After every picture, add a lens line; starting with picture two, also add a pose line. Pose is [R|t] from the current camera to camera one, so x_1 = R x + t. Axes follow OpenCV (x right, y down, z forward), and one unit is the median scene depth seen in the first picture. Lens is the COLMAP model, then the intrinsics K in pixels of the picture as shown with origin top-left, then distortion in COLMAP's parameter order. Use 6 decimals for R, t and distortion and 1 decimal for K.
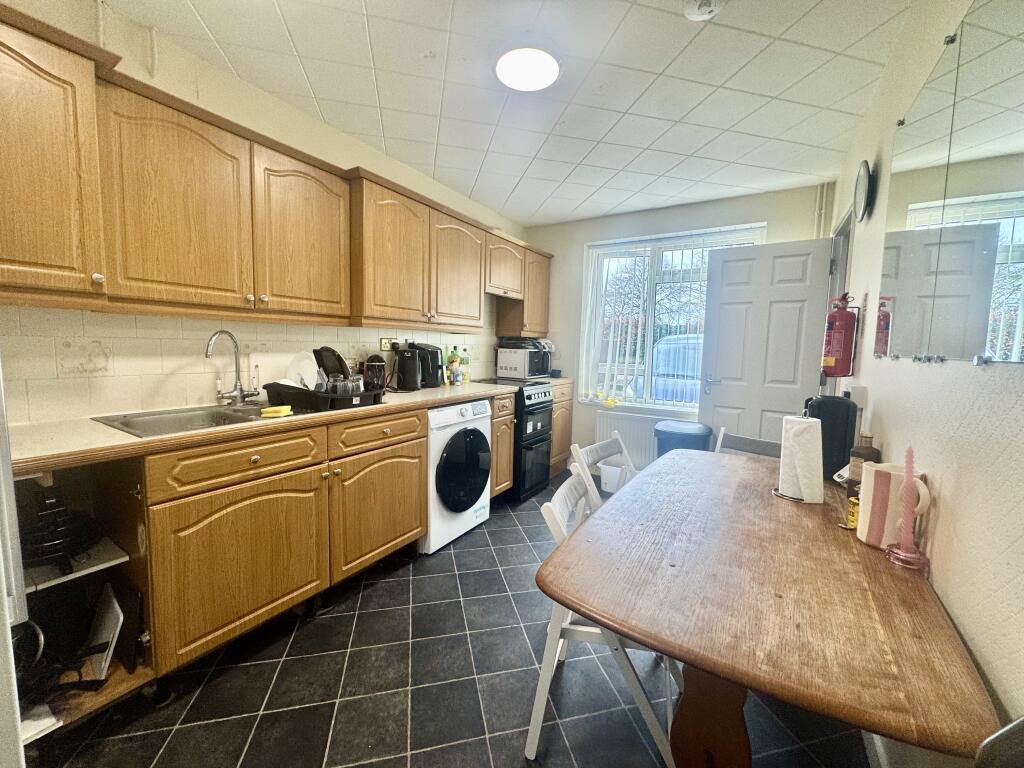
lens RADIAL K [[410.6, 0, 510.4], [0, 410.6, 381.7], [0, 0, 1]] dist [-0.000003, -0.000442]
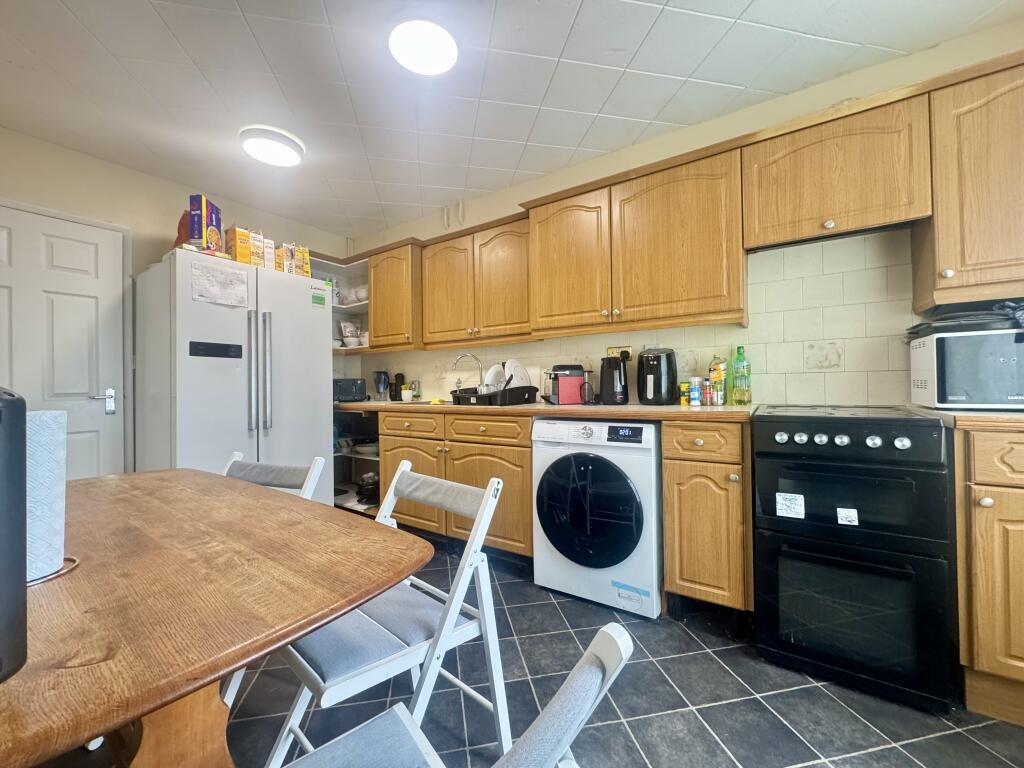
lens RADIAL K [[410.6, 0, 511.3], [0, 410.6, 383.3], [0, 0, 1]] dist [-0.000003, -0.000442]
pose [[-0.041592, -0.027375, -0.998760, 0.721218], [-0.074664, 0.996915, -0.024215, 0.013966], [0.996341, 0.073564, -0.043507, 0.977609]]
